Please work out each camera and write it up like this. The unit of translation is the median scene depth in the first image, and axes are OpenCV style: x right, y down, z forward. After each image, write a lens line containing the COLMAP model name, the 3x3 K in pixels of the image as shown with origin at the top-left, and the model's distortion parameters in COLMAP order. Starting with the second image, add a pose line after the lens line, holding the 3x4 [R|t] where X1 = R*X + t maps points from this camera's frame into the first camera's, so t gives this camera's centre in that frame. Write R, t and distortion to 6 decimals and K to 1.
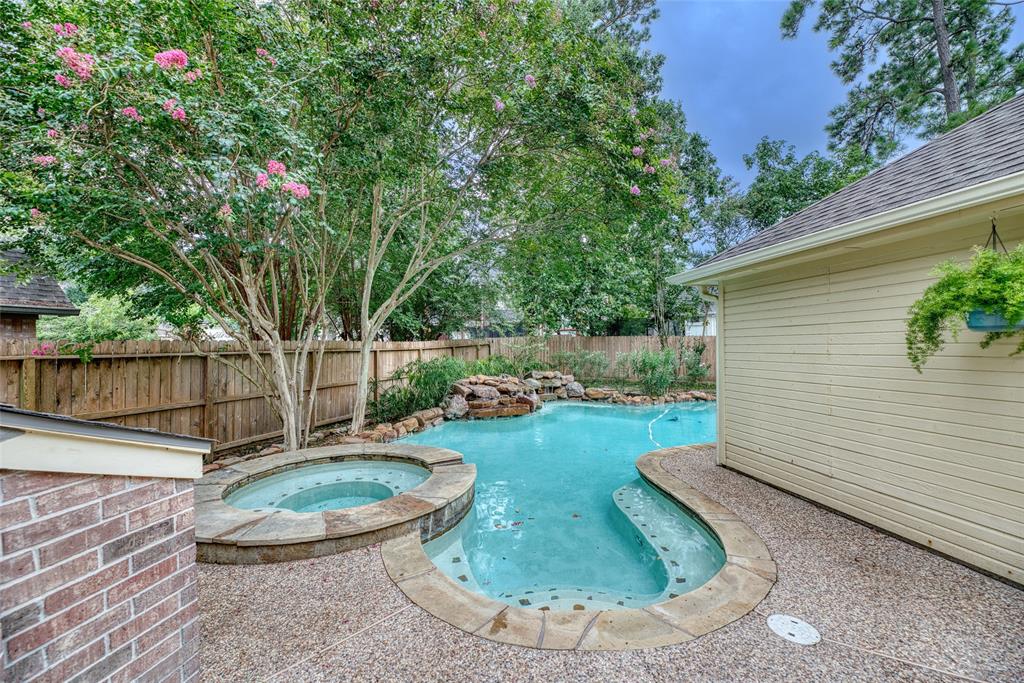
lens RADIAL K [[427.2, 0, 535.3], [0, 427.2, 348.4], [0, 0, 1]] dist [-0.000641, -0.000317]
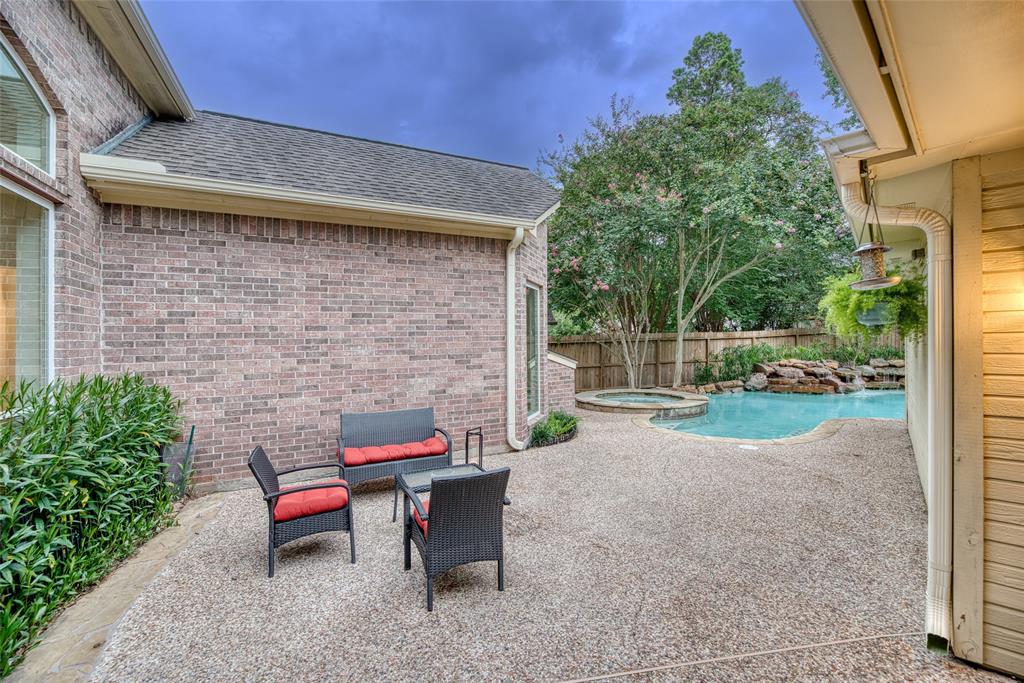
lens RADIAL K [[427.2, 0, 535.3], [0, 427.2, 348.4], [0, 0, 1]] dist [-0.000641, -0.000317]
pose [[0.637714, 0.004402, -0.770261, 0.402666], [0.013572, 0.999764, 0.016950, 0.004297], [0.770154, -0.021263, 0.637503, -0.363074]]
